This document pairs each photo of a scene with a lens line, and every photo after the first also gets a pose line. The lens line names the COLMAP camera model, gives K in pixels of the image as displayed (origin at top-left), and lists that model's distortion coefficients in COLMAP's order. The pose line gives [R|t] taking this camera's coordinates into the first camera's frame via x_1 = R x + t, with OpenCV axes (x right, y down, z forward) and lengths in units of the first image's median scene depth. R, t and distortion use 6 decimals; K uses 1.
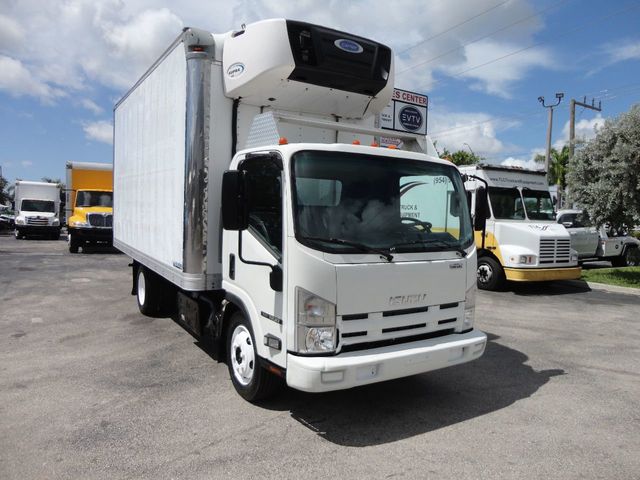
lens RADIAL K [[467.8, 0, 320.0], [0, 467.8, 240.0], [0, 0, 1]] dist [0.001724, 0.000184]
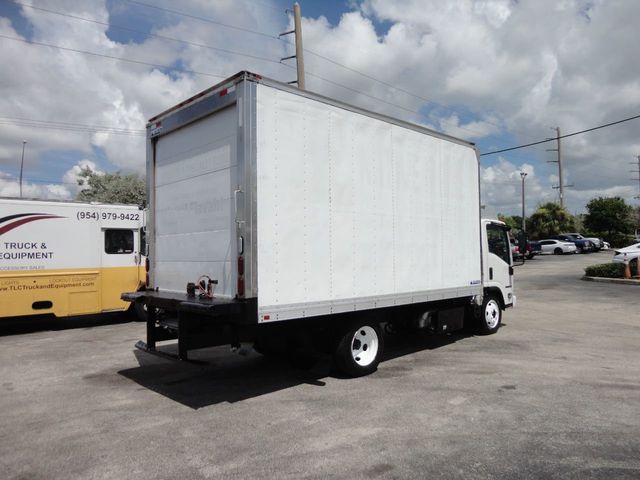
lens RADIAL K [[462.3, 0, 337.1], [0, 462.3, 241.4], [0, 0, 1]] dist [-0.001381, 0.000908]
pose [[-0.219274, -0.008908, 0.975623, -1.994636], [0.072205, 0.997068, 0.025332, -0.183149], [-0.972988, 0.076000, -0.217988, 2.039277]]
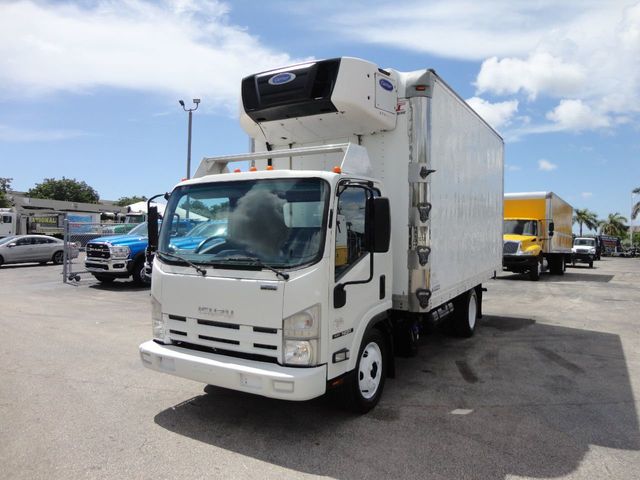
lens RADIAL K [[462.3, 0, 337.1], [0, 462.3, 241.4], [0, 0, 1]] dist [-0.001381, 0.000908]
pose [[0.474500, -0.004210, -0.880245, 1.045907], [-0.044769, 0.998579, -0.028910, -0.014072], [0.879116, 0.053126, 0.473638, 0.617055]]
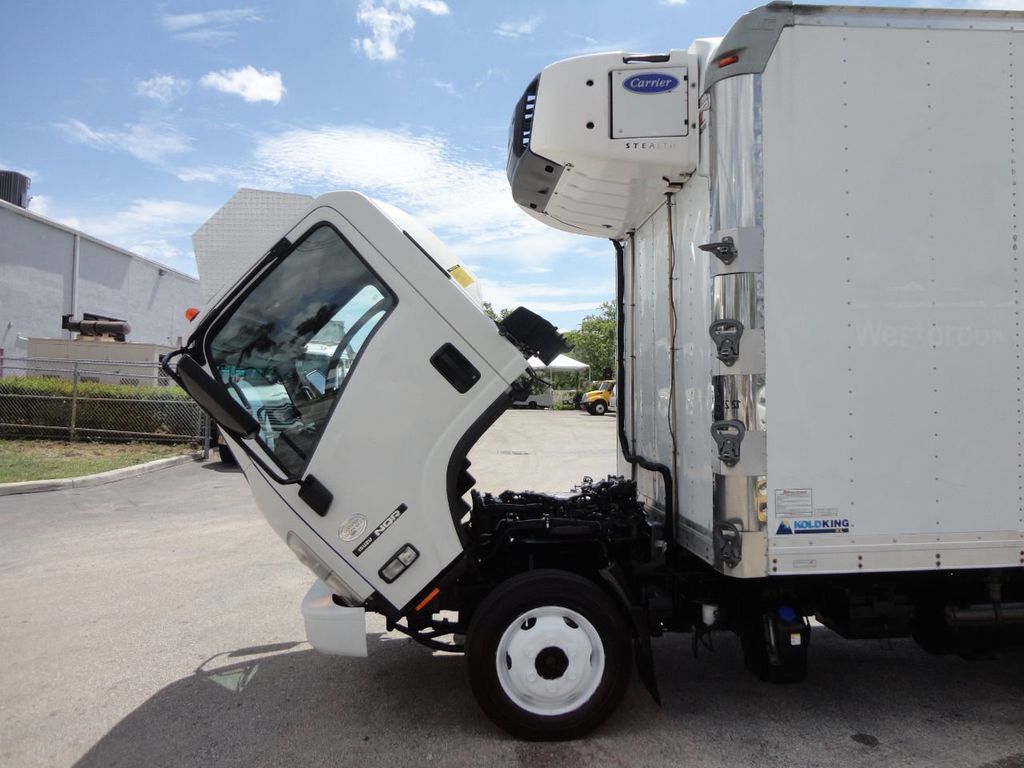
lens RADIAL K [[748.9, 0, 512.8], [0, 748.9, 388.7], [0, 0, 1]] dist [0.002545, 0.004832]
pose [[-0.463421, -0.041450, -0.885168, 0.955631], [-0.072392, 0.997337, -0.008802, -0.054405], [0.883176, 0.060001, -0.465188, 1.498147]]
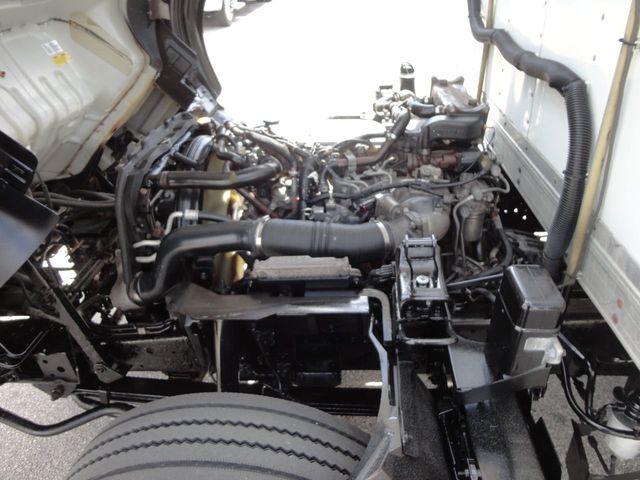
lens RADIAL K [[467.8, 0, 320.0], [0, 467.8, 240.0], [0, 0, 1]] dist [0.001724, 0.000184]
pose [[-0.585645, 0.426503, -0.689287, 0.245882], [-0.005771, 0.848159, 0.529710, -0.027604], [0.810547, 0.314200, -0.494259, 1.258037]]
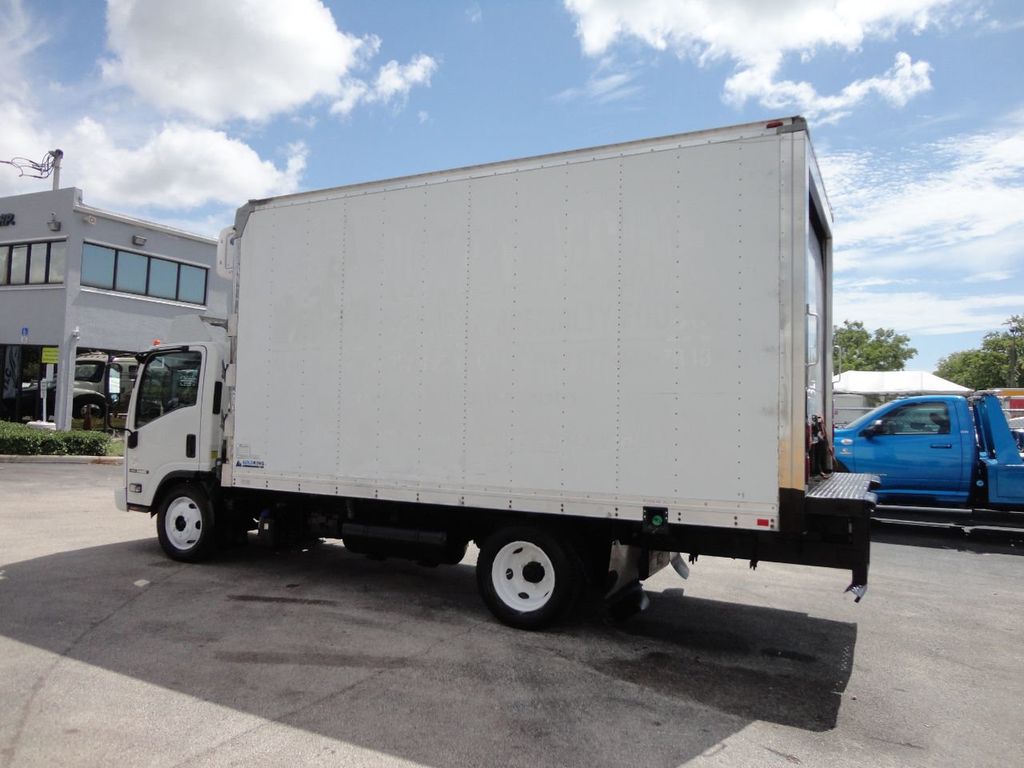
lens RADIAL K [[733.0, 0, 502.3], [0, 733.0, 378.6], [0, 0, 1]] dist [-0.000534, 0.002197]
pose [[-0.865908, -0.079480, -0.493849, 0.415159], [-0.089027, 0.996020, -0.004200, -0.154717], [0.492218, 0.040329, -0.869537, 2.983388]]
